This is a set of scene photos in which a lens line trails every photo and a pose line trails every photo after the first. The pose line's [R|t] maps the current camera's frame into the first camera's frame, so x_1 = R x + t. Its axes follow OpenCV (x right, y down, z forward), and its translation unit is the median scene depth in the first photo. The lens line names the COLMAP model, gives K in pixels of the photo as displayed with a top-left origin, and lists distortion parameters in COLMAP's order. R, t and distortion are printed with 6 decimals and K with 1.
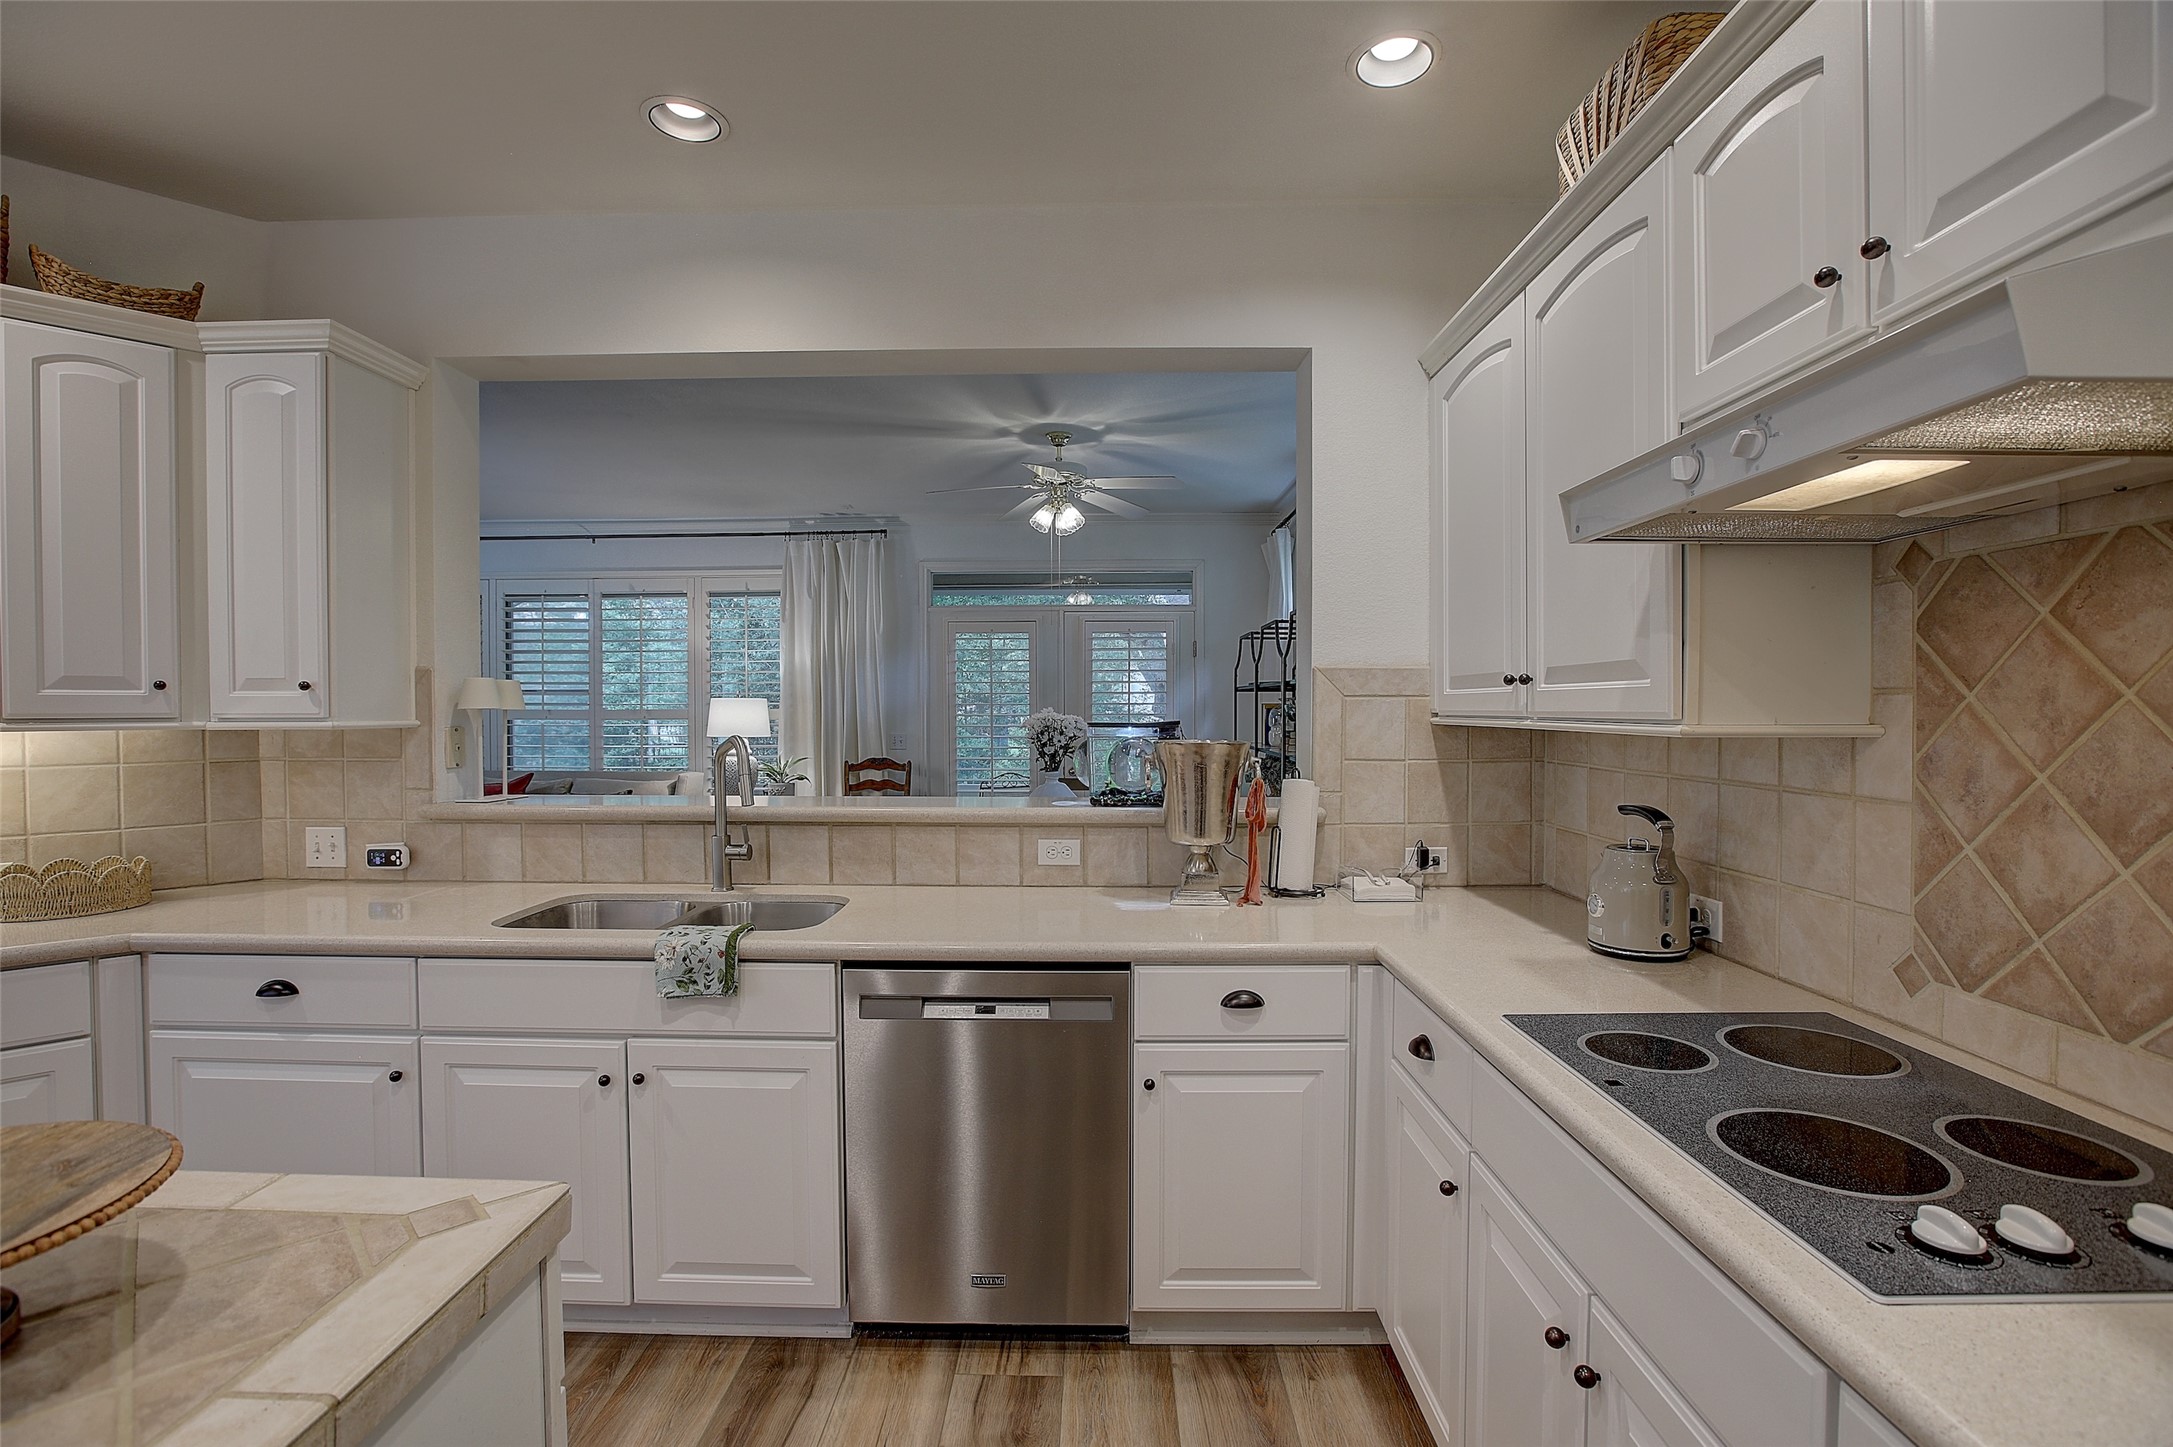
lens RADIAL K [[985.2, 0, 1088.7], [0, 985.2, 720.4], [0, 0, 1]] dist [-0.049674, 0.017940]
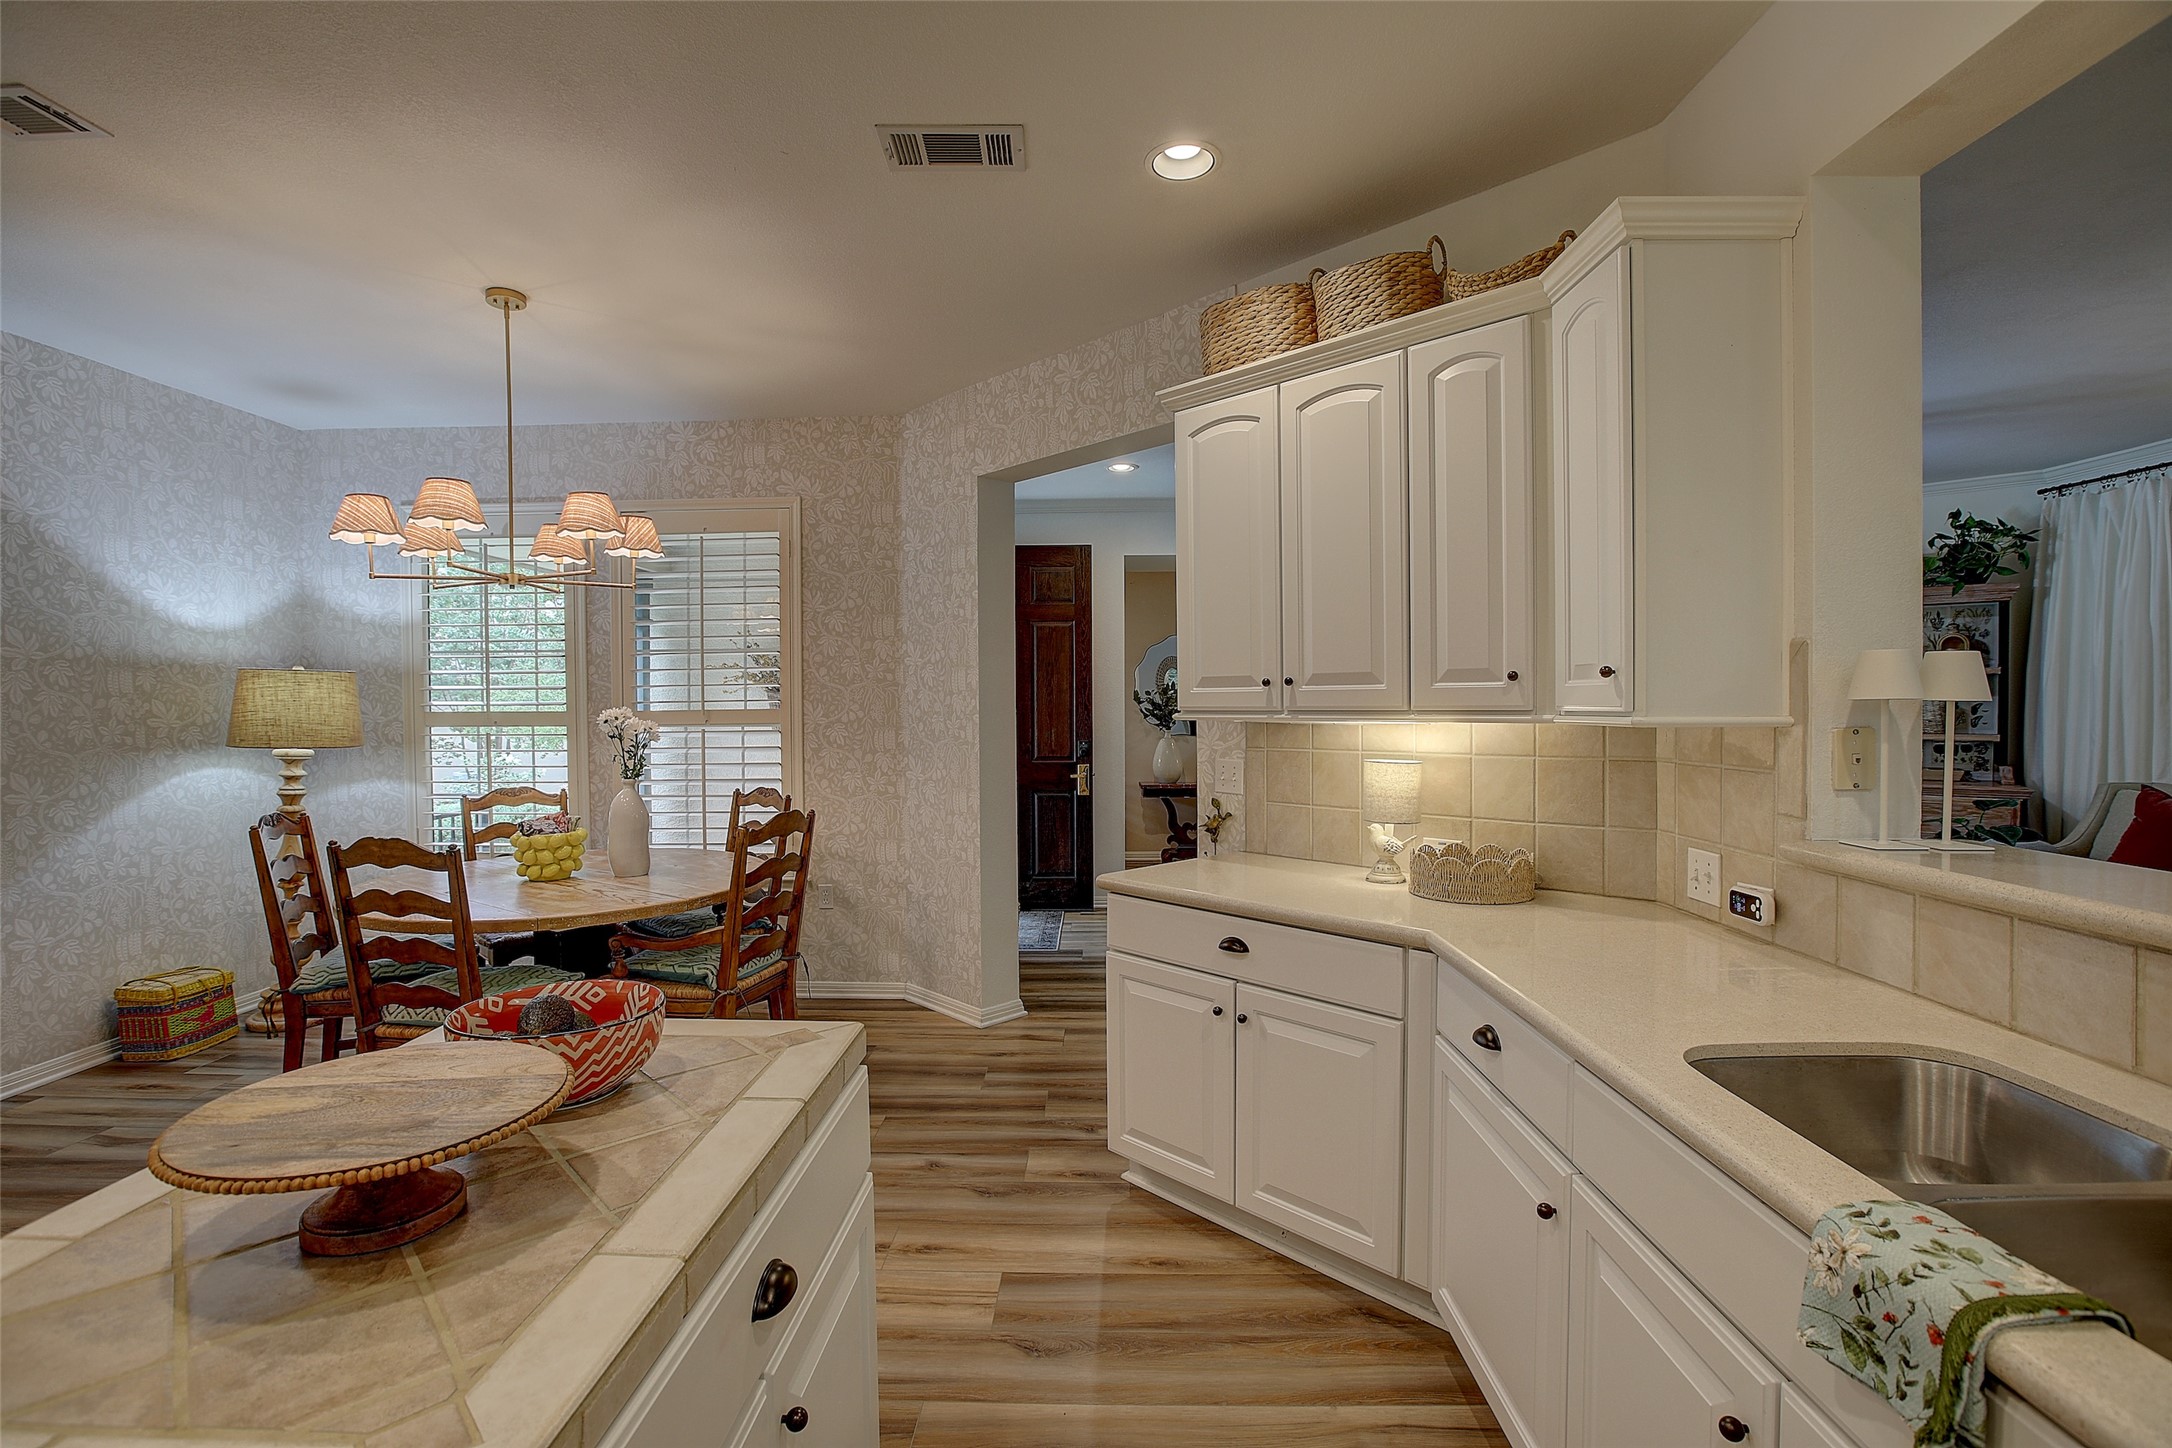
lens RADIAL K [[984.8, 0, 1088.2], [0, 984.8, 720.9], [0, 0, 1]] dist [-0.049674, 0.017940]
pose [[-0.011622, 0.018020, -0.999770, -0.001132], [-0.007973, 0.999804, 0.018113, -0.005921], [0.999901, 0.008181, -0.011476, 0.557631]]
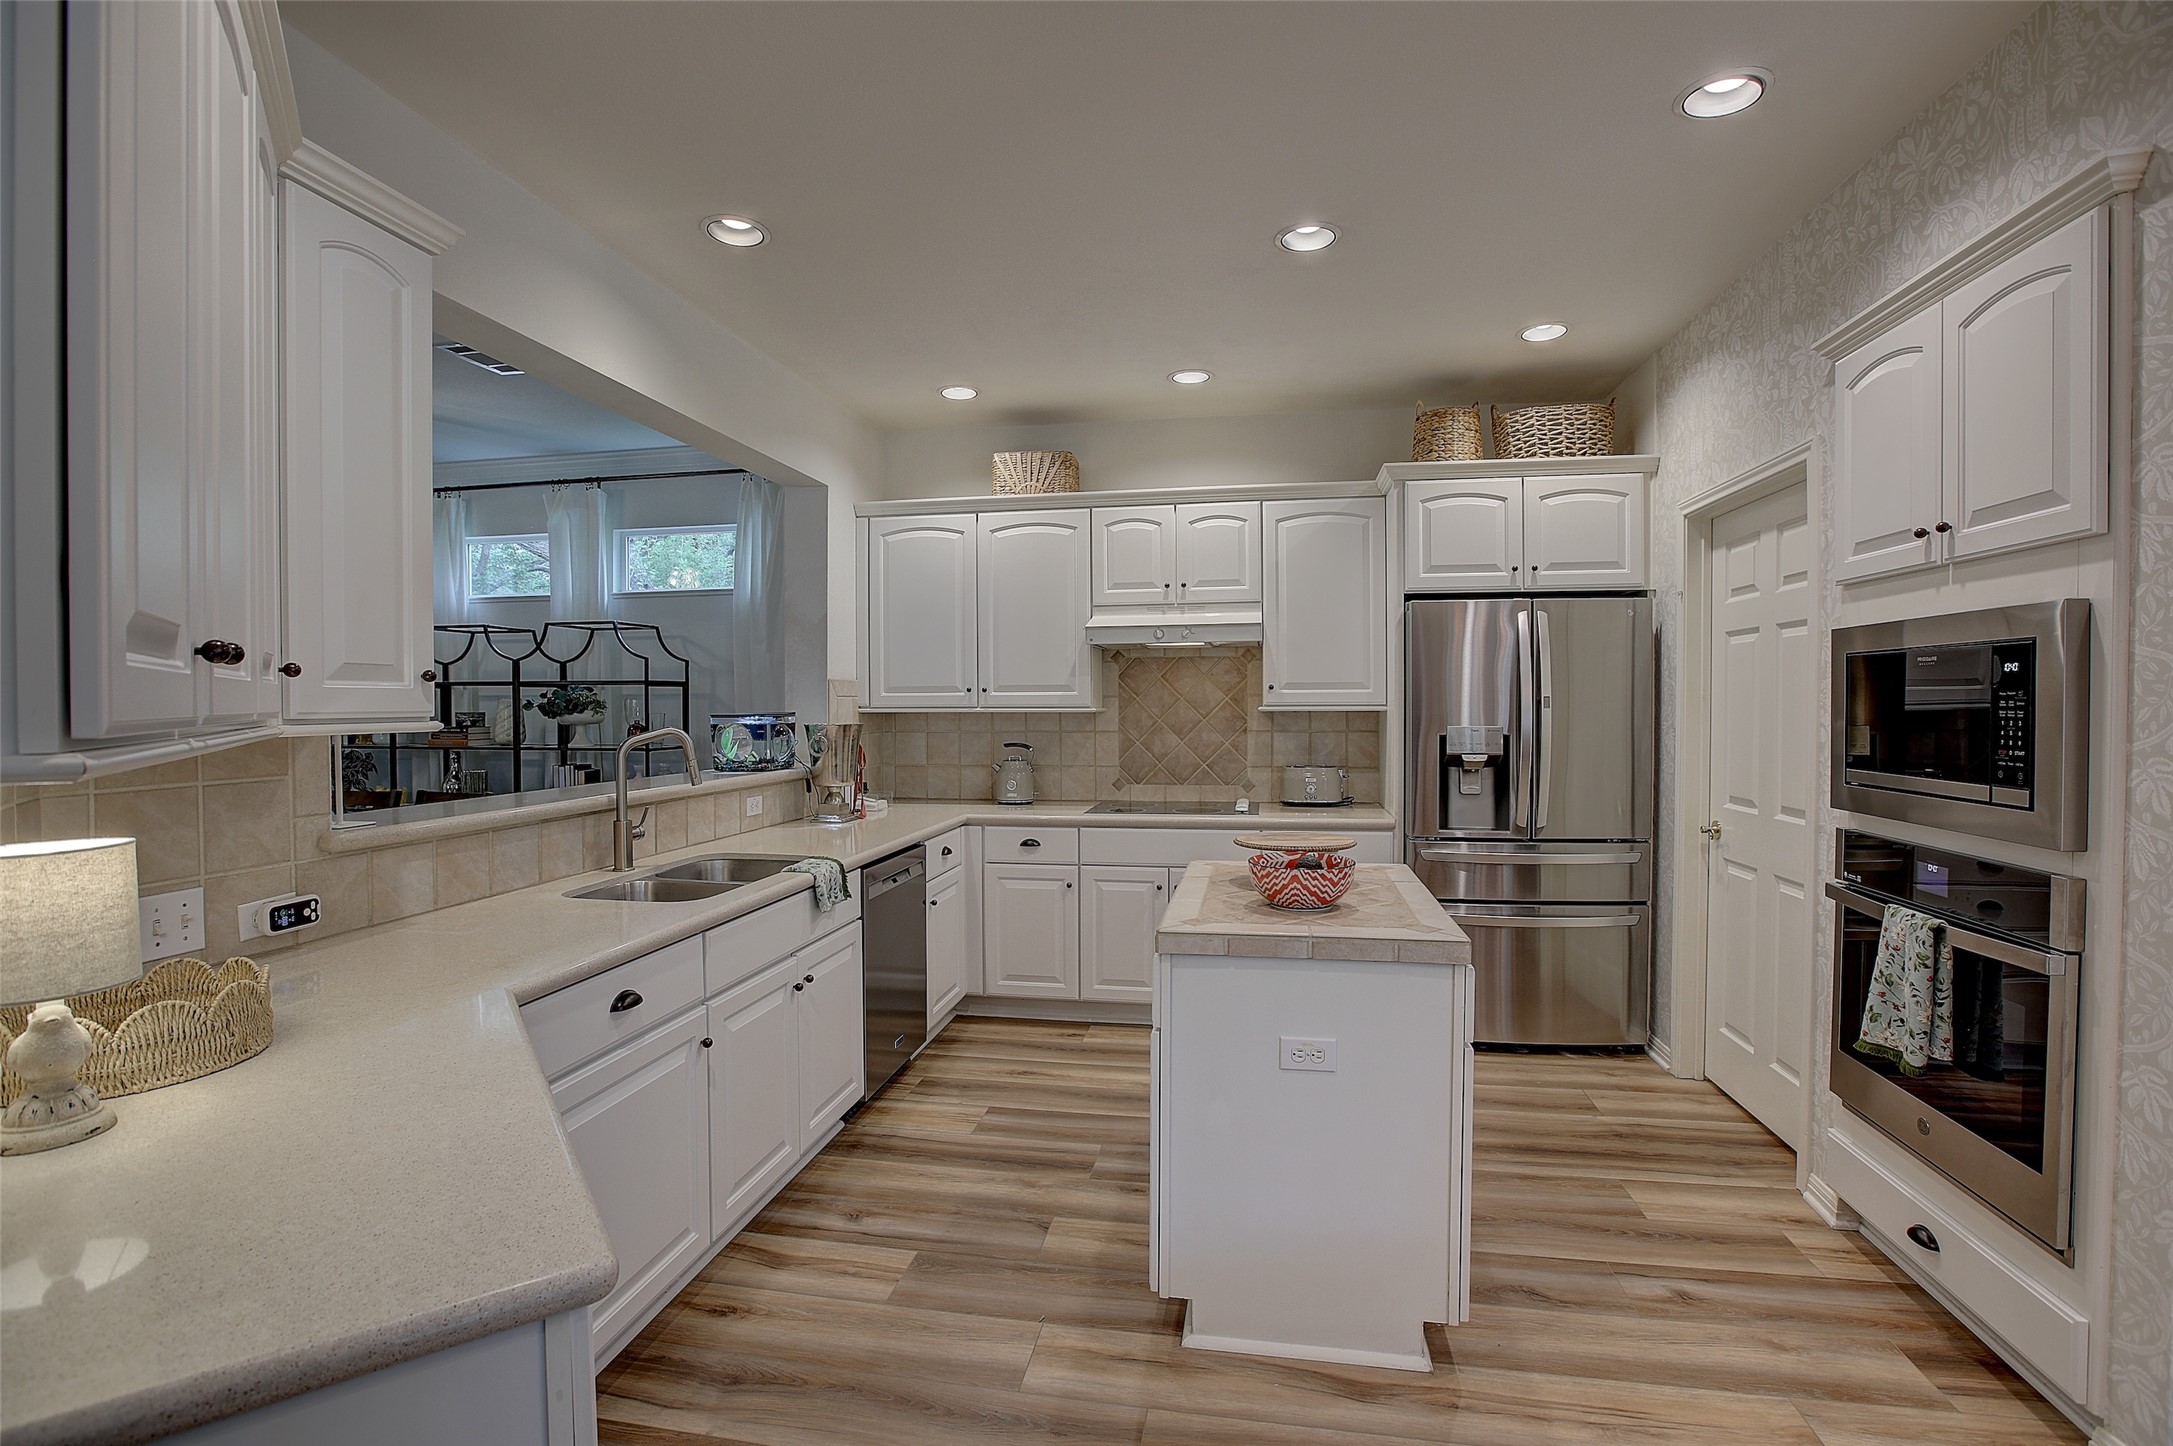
lens RADIAL K [[985.2, 0, 1088.7], [0, 985.2, 719.9], [0, 0, 1]] dist [-0.049674, 0.017940]
pose [[0.164378, -0.019084, 0.986213, -1.450598], [0.013802, 0.999759, 0.017045, -0.006405], [-0.986301, 0.010810, 0.164602, 0.326747]]
